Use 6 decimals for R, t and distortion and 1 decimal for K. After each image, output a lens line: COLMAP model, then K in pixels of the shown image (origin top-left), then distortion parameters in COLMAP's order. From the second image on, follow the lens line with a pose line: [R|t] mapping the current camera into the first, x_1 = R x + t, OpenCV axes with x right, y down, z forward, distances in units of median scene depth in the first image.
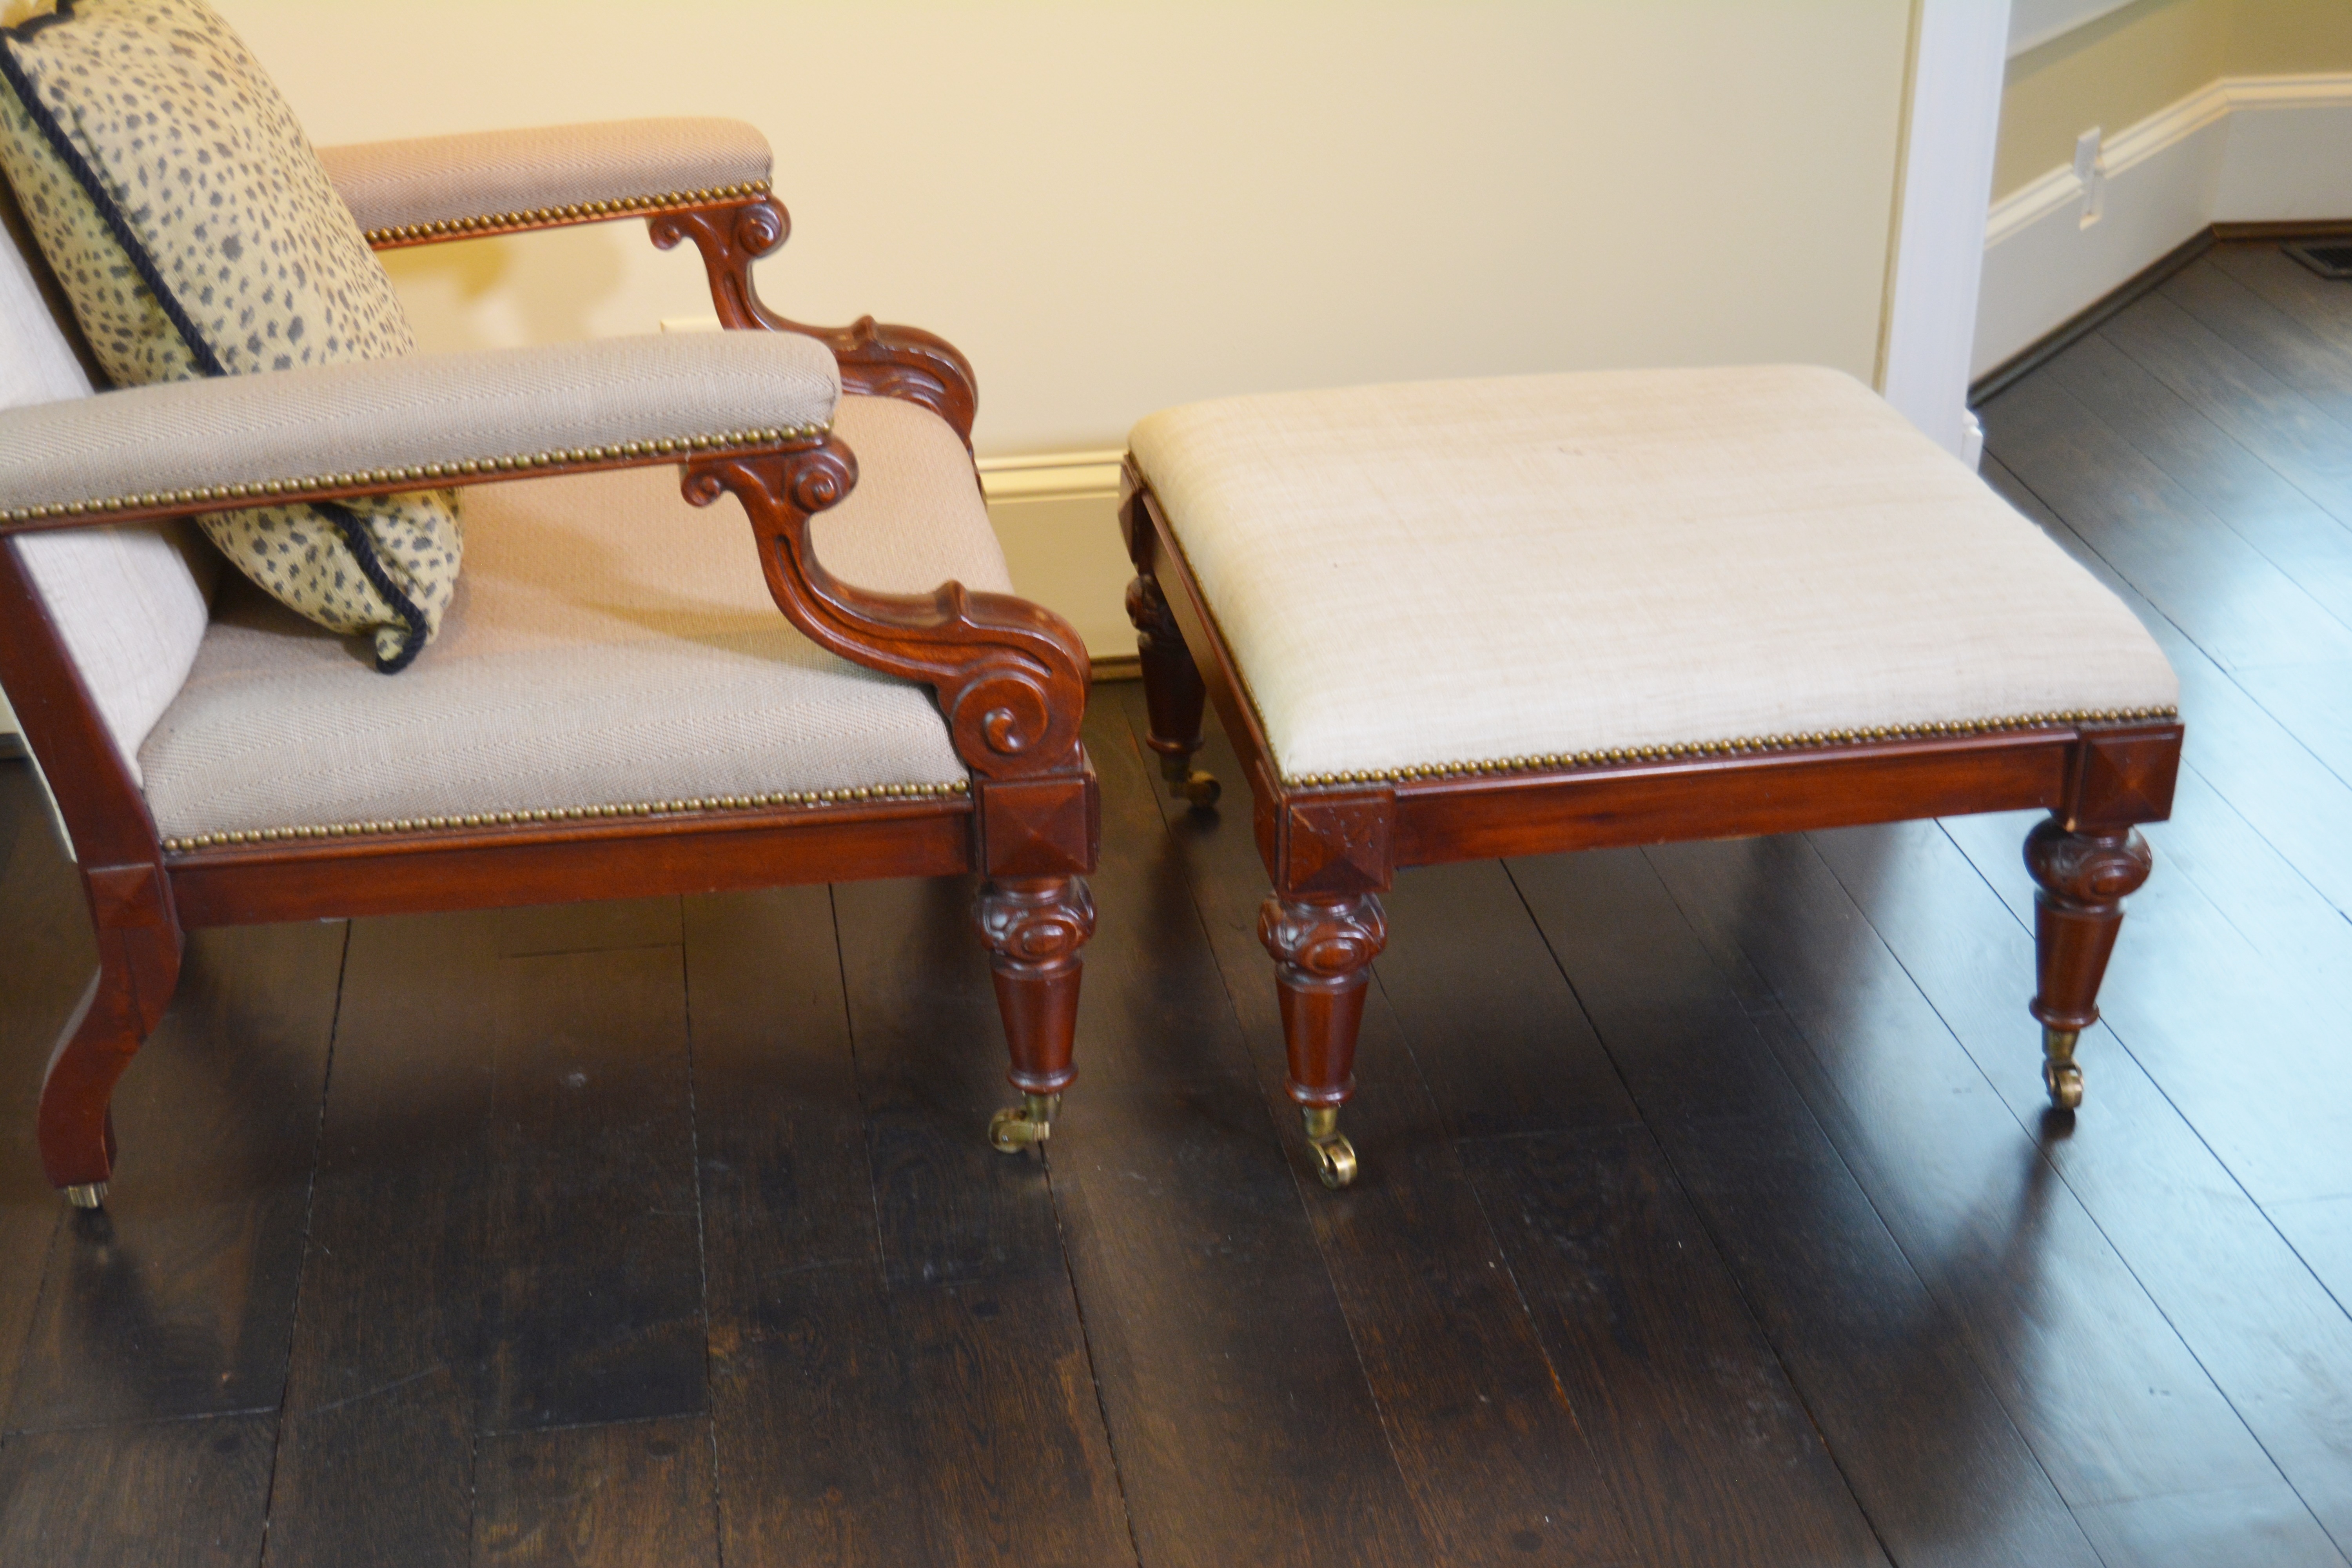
lens RADIAL K [[3098.8, 0, 1176.0], [0, 3098.8, 784.0], [0, 0, 1]] dist [-0.047517, 0.027441]
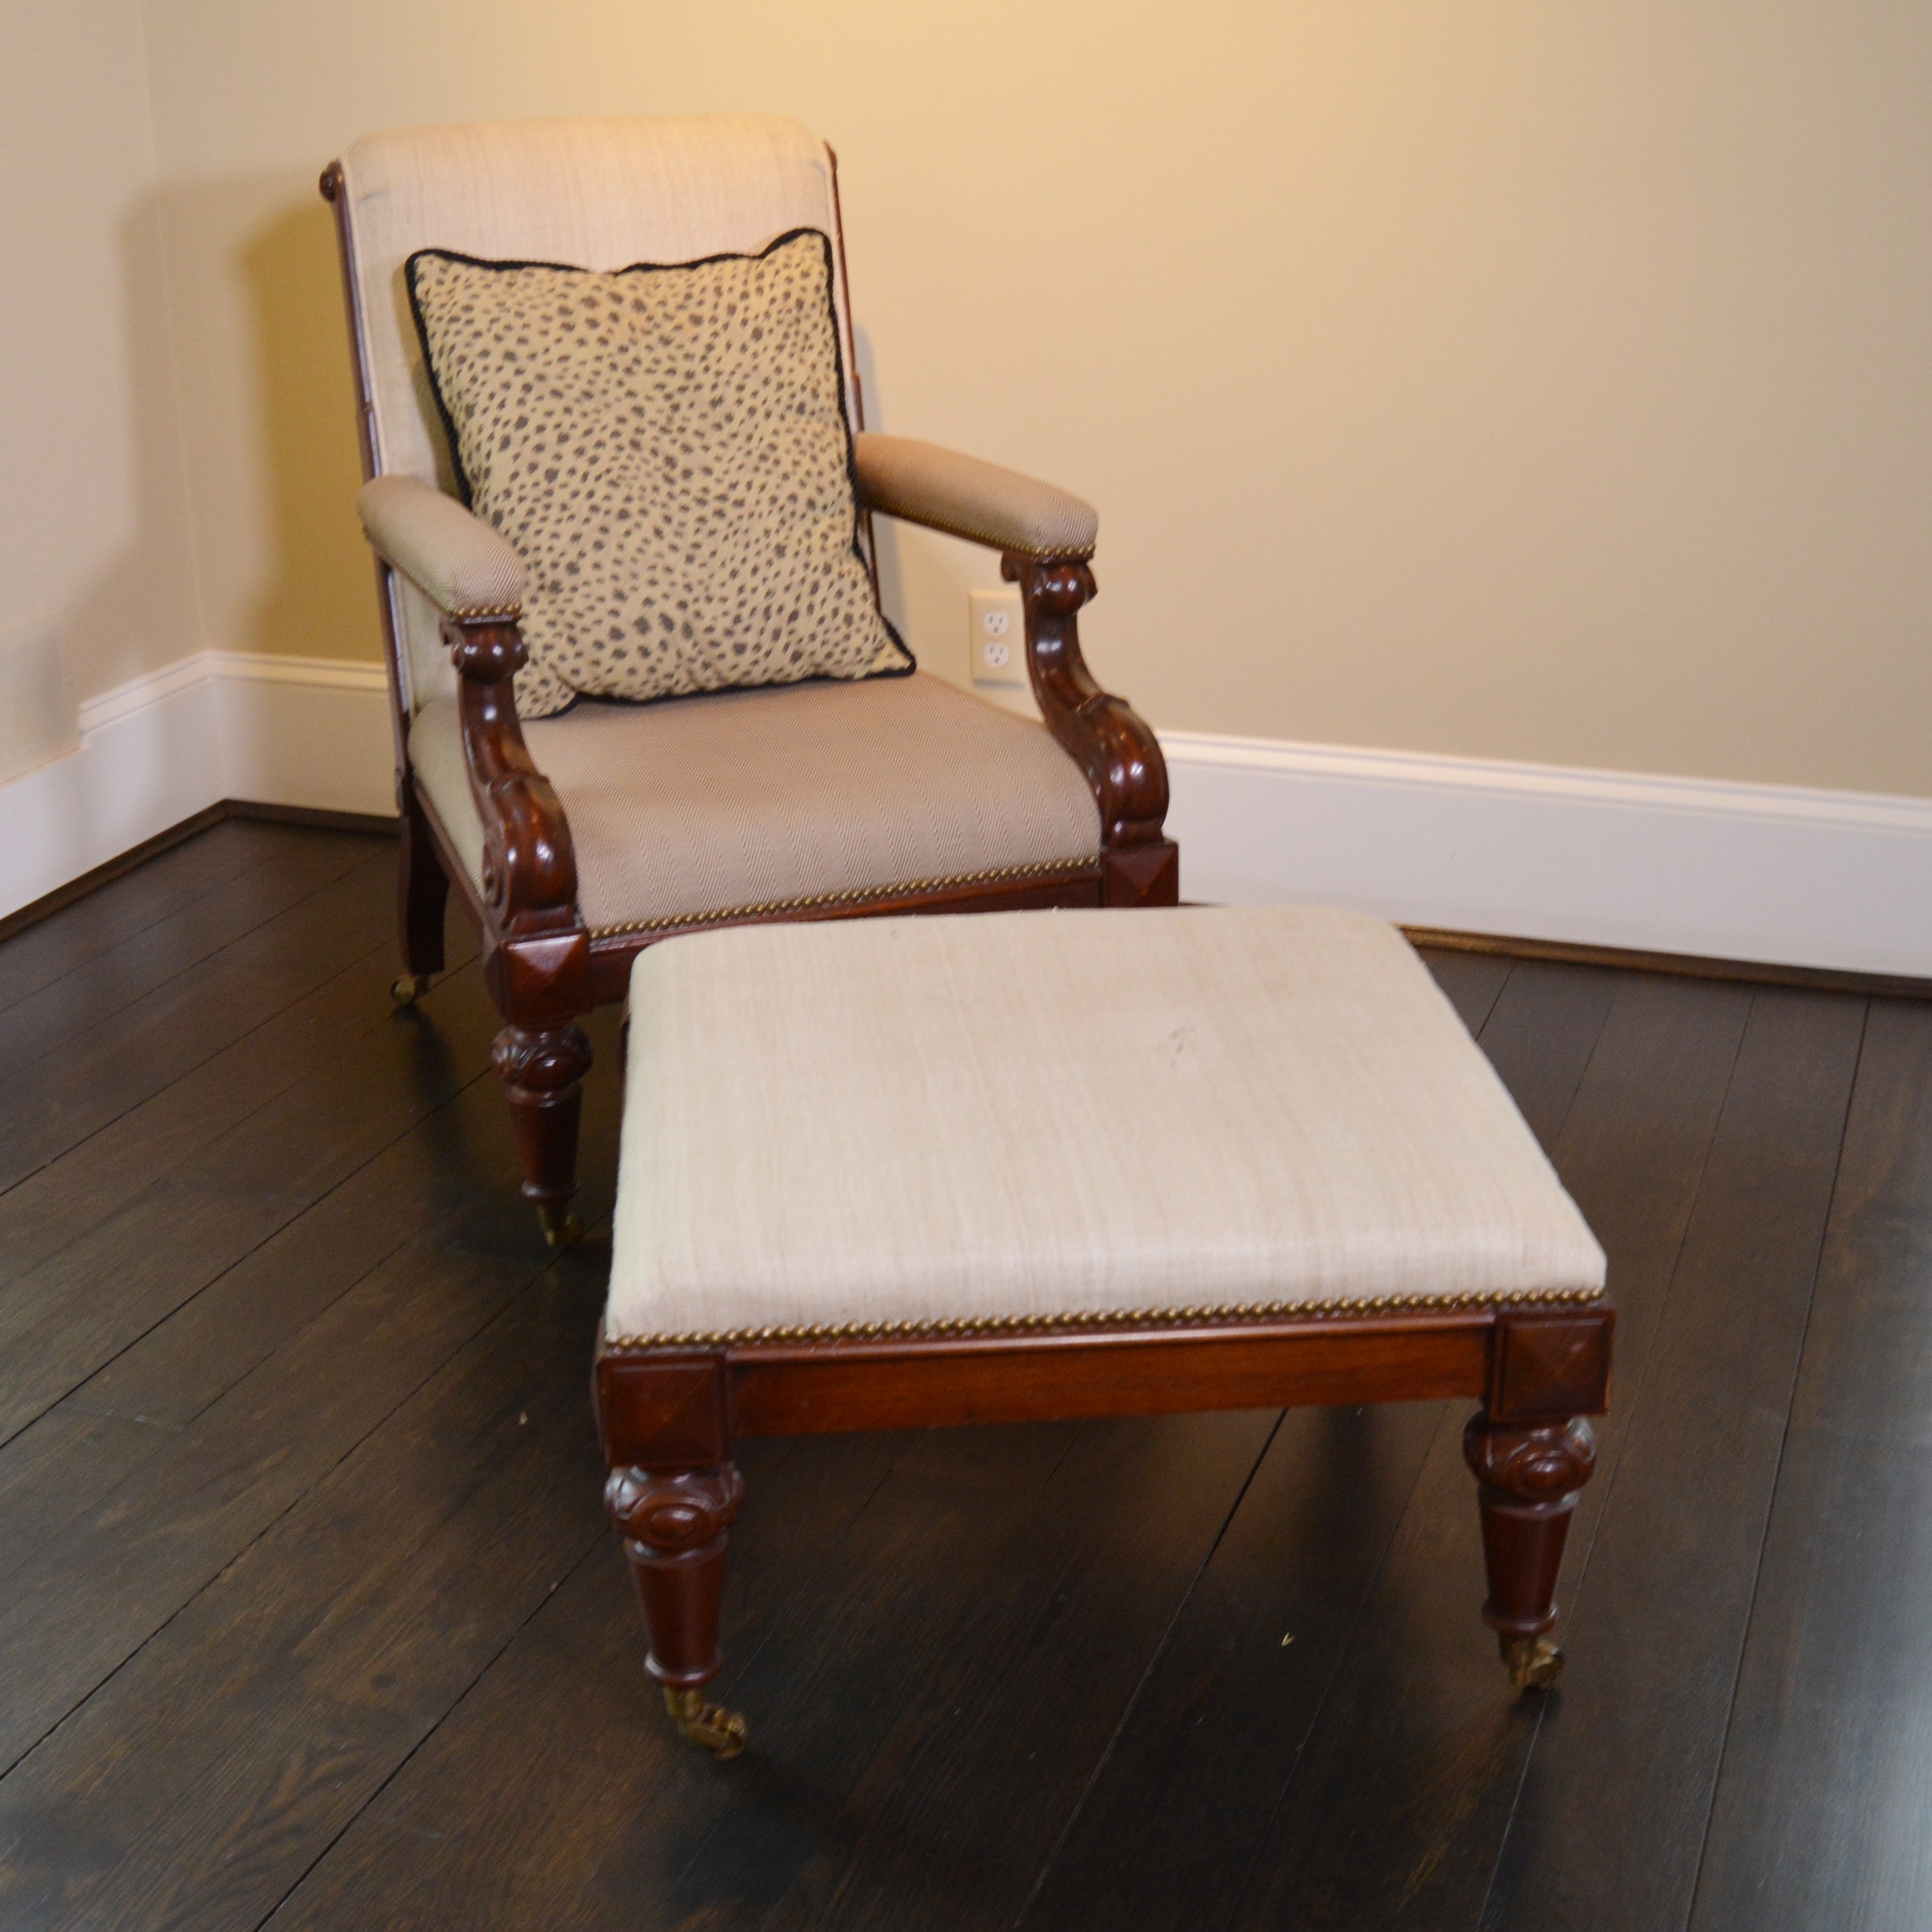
lens RADIAL K [[2994.0, 0, 1042.7], [0, 2994.0, 966.9], [0, 0, 1]] dist [-0.093652, 0.070129]
pose [[0.224657, 0.341191, -0.912753, 1.170847], [-0.444360, 0.869504, 0.215653, -0.364047], [0.867221, 0.357143, 0.346952, 0.786268]]
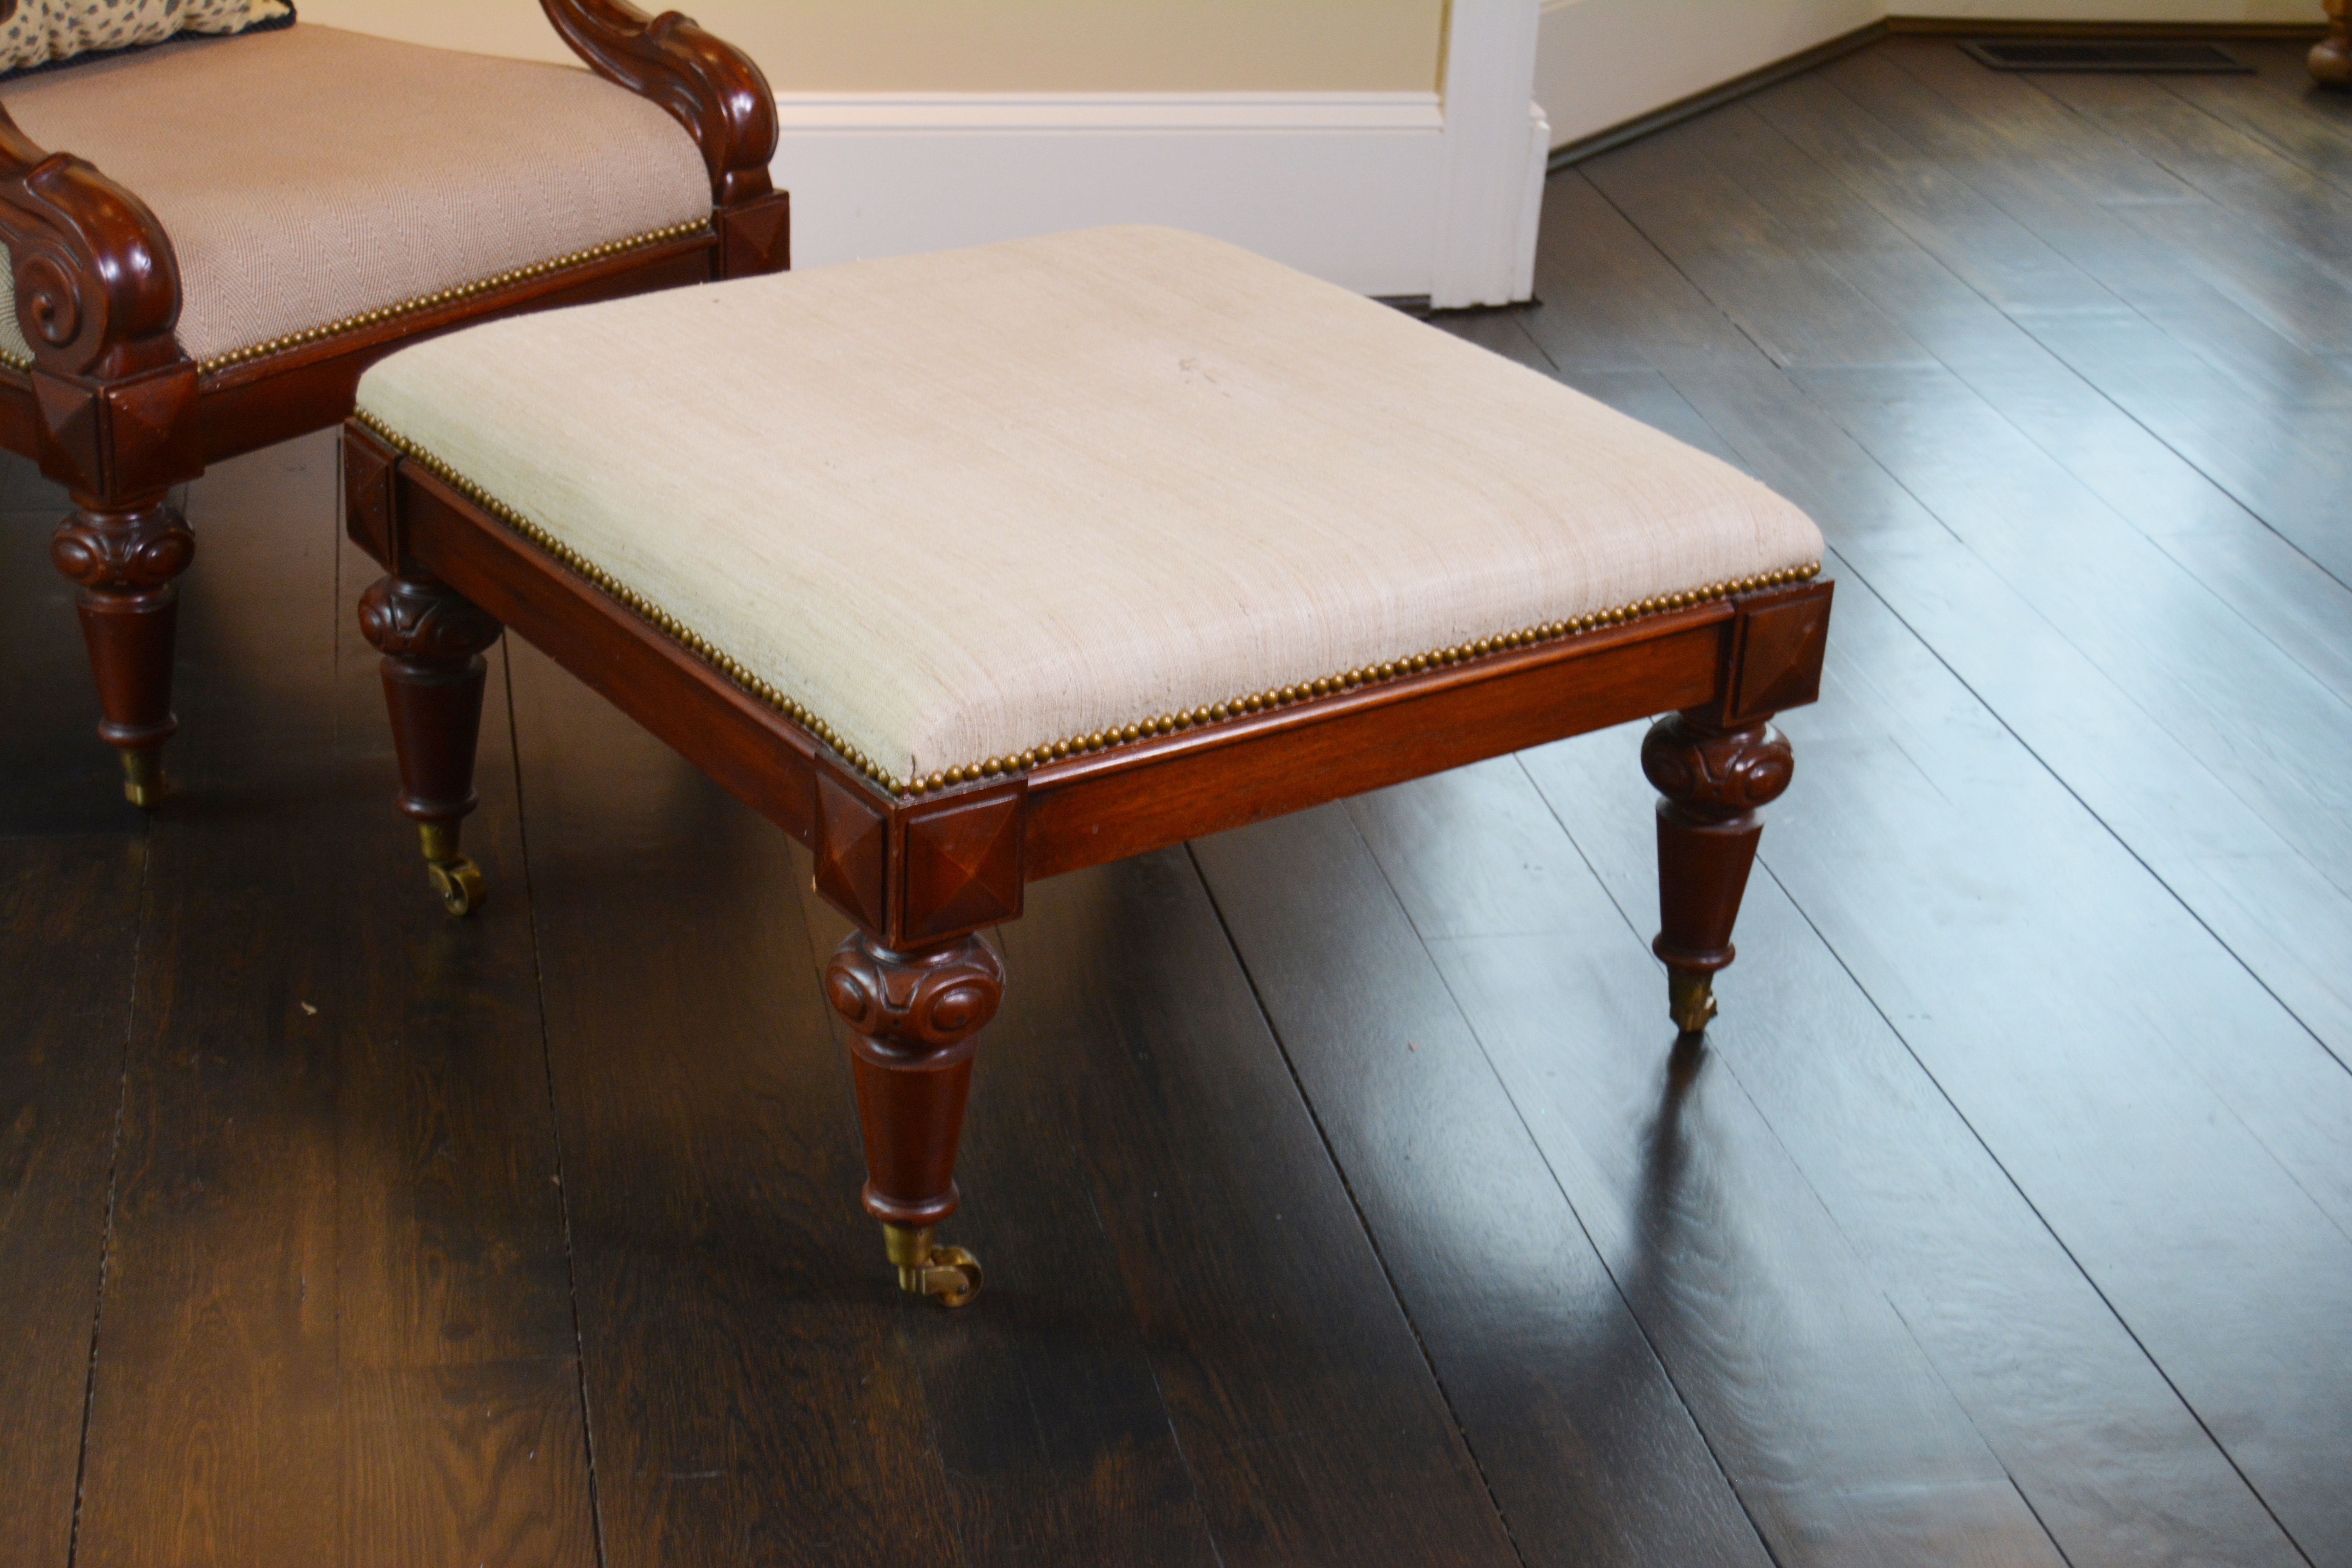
lens RADIAL K [[3673.7, 0, 1176.0], [0, 3673.7, 784.0], [0, 0, 1]] dist [-0.035302, -0.022268]
pose [[0.680424, 0.336437, -0.651025, 0.967385], [-0.380912, 0.921315, 0.078004, -0.103744], [0.626042, 0.194907, 0.755038, 0.403535]]
